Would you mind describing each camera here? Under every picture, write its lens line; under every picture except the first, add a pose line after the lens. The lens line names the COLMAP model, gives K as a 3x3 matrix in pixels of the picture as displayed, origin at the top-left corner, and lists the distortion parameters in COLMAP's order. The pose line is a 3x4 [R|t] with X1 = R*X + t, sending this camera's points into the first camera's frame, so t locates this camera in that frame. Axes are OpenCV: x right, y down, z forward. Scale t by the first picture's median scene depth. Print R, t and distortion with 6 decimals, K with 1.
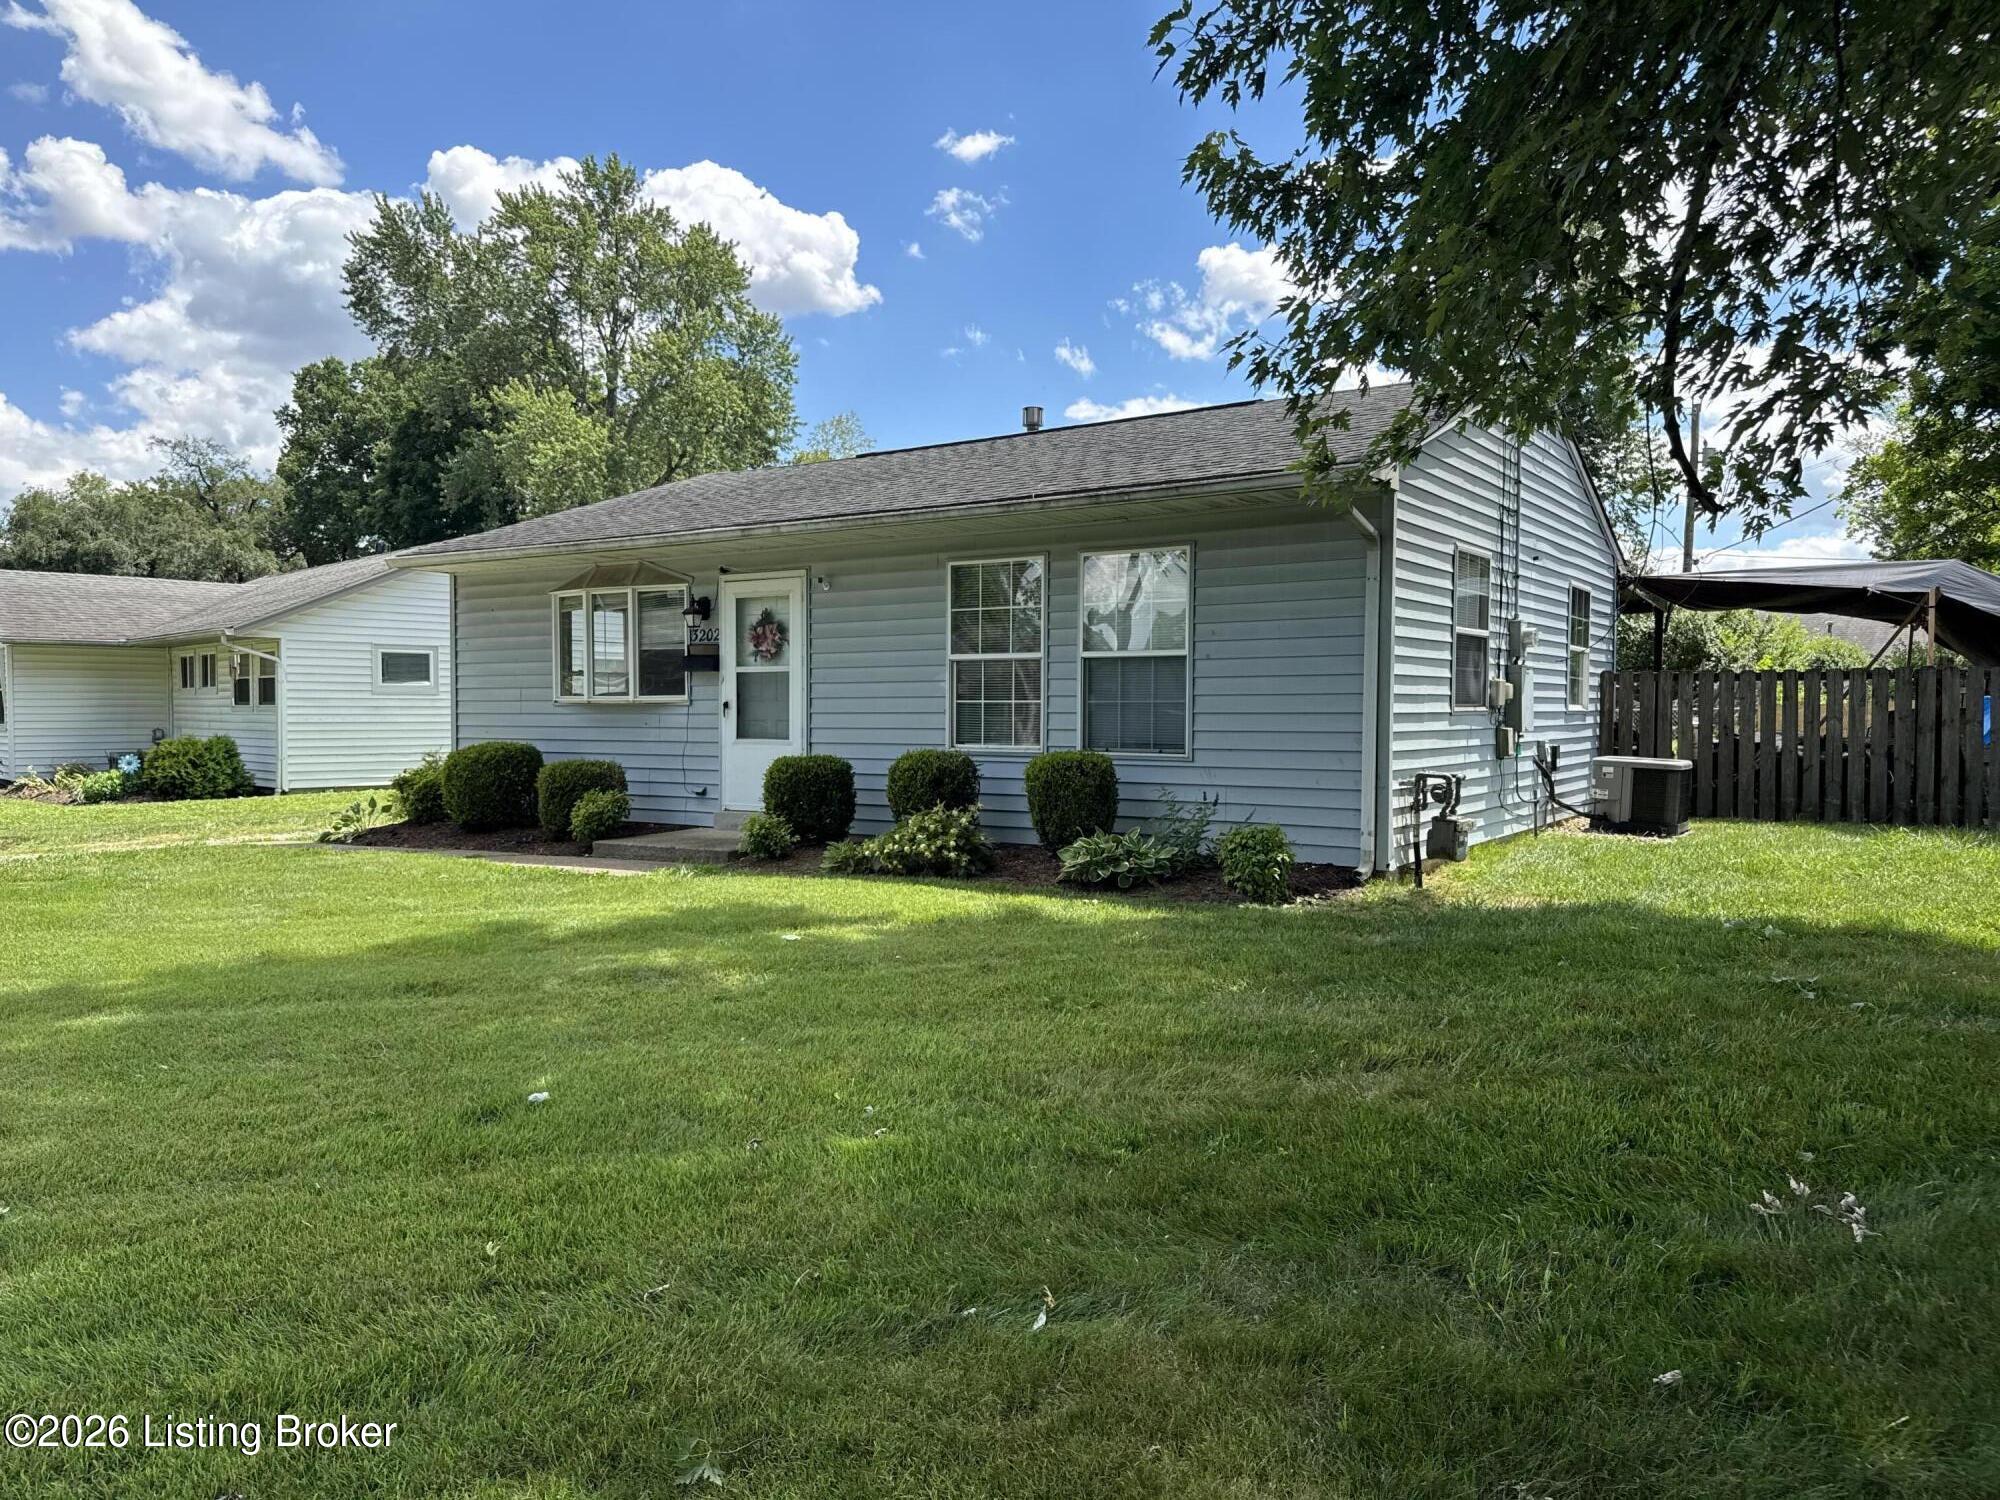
lens RADIAL K [[1403.4, 0, 999.7], [0, 1403.4, 795.3], [0, 0, 1]] dist [0.028523, -0.001437]
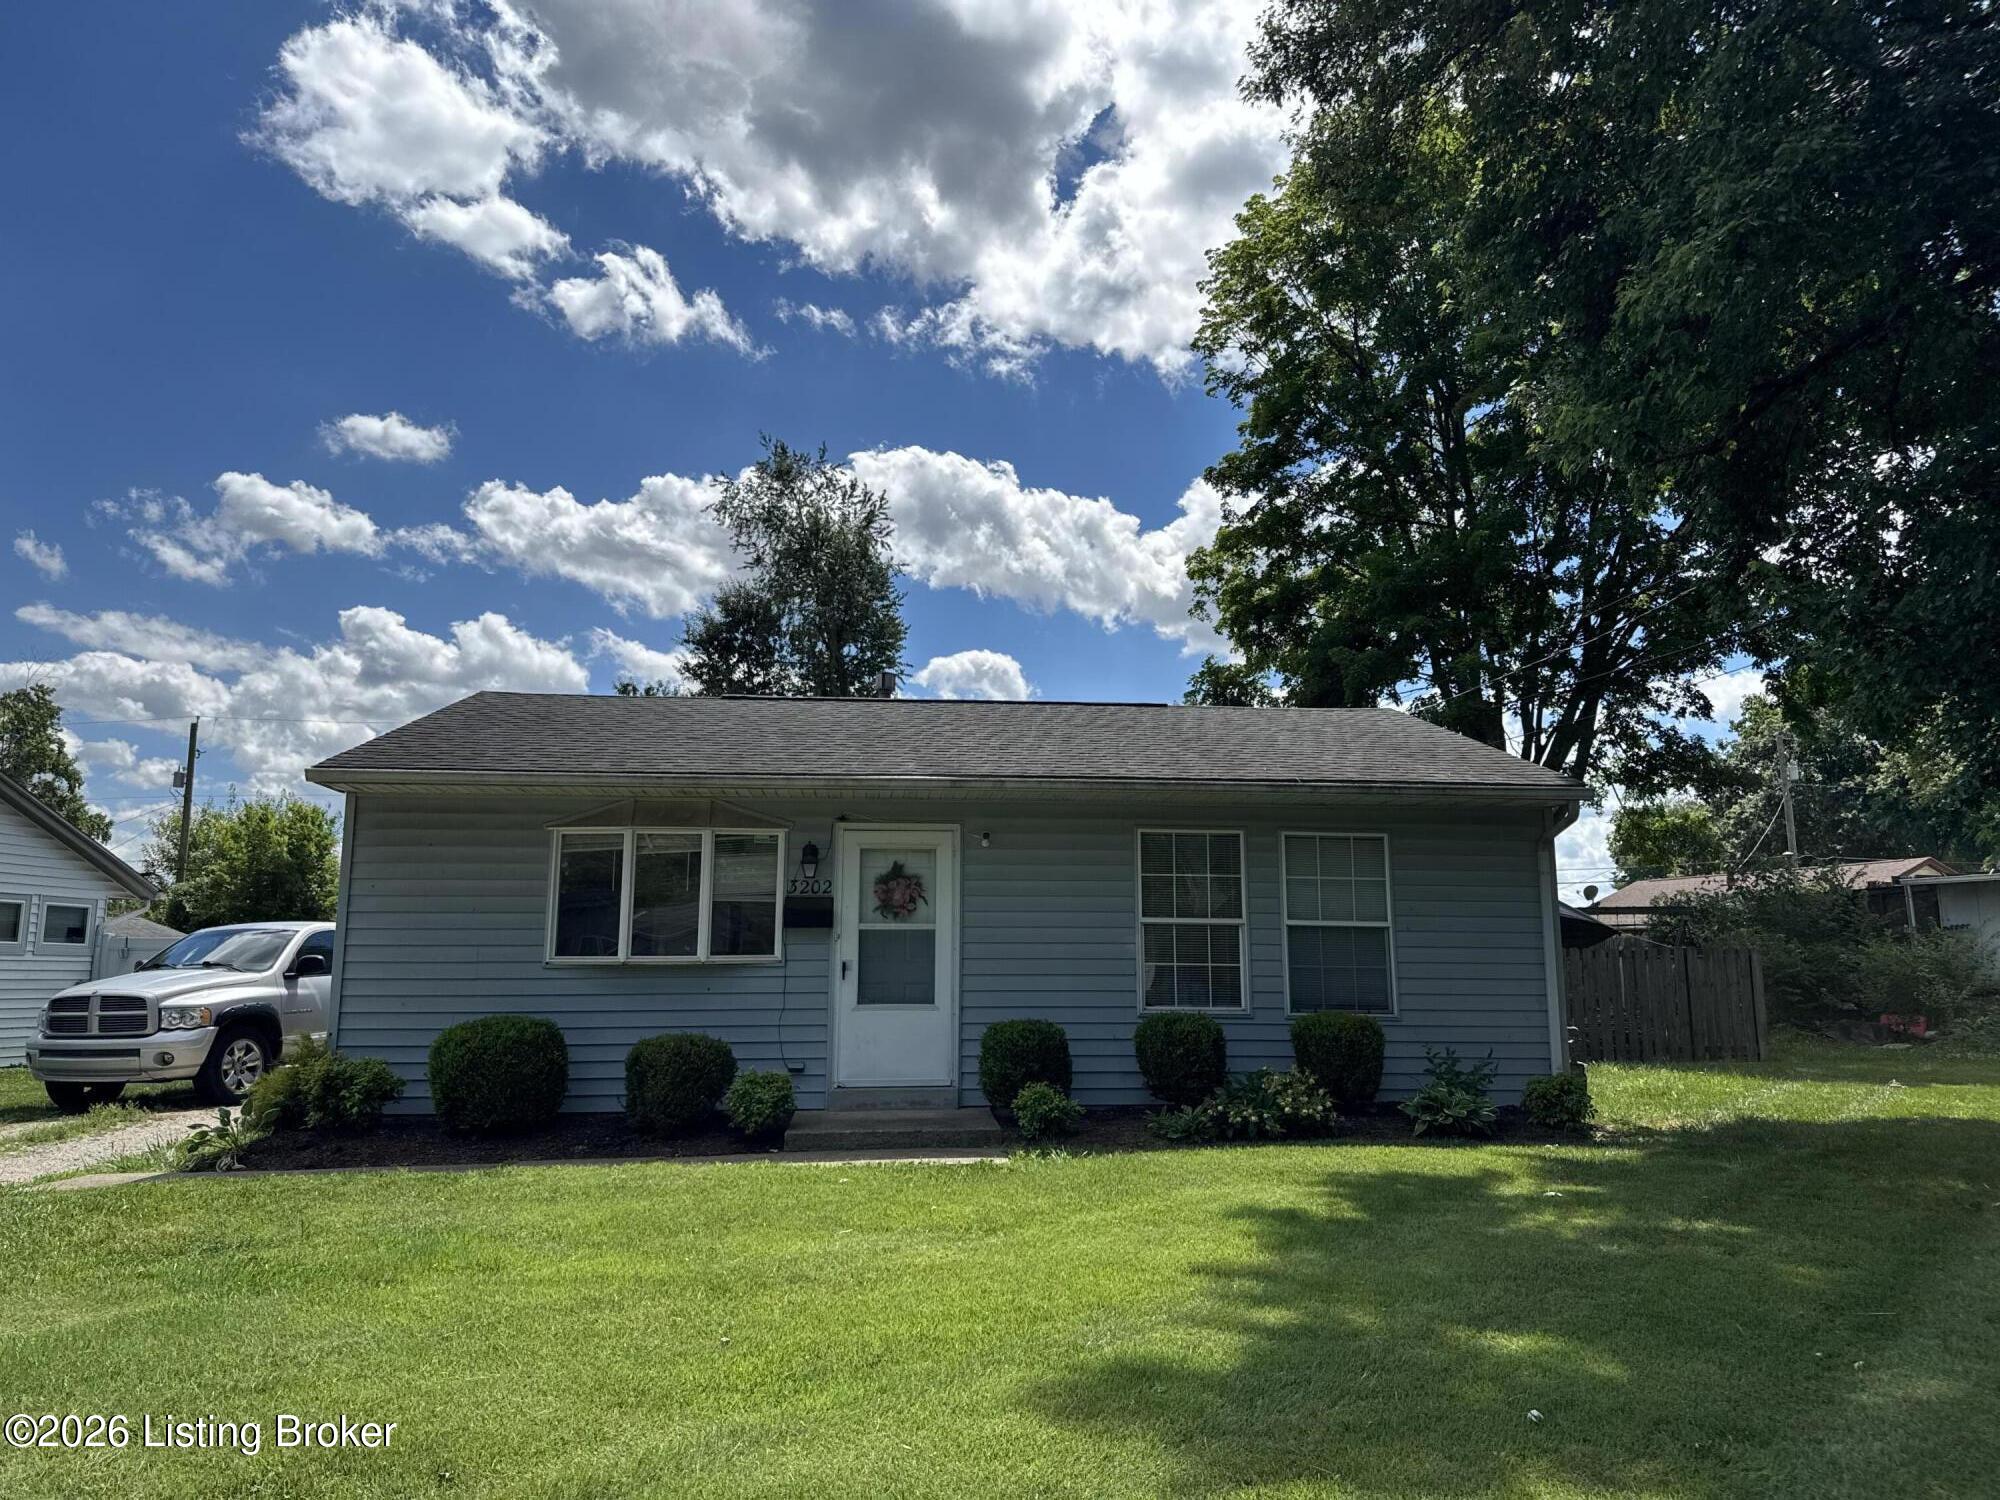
lens RADIAL K [[1387.8, 0, 996.6], [0, 1387.8, 760.6], [0, 0, 1]] dist [0.097270, -0.139592]
pose [[0.770088, 0.095615, 0.630731, -0.694015], [0.037041, 0.980334, -0.193838, -0.016901], [-0.636861, 0.172636, 0.751402, 0.248398]]
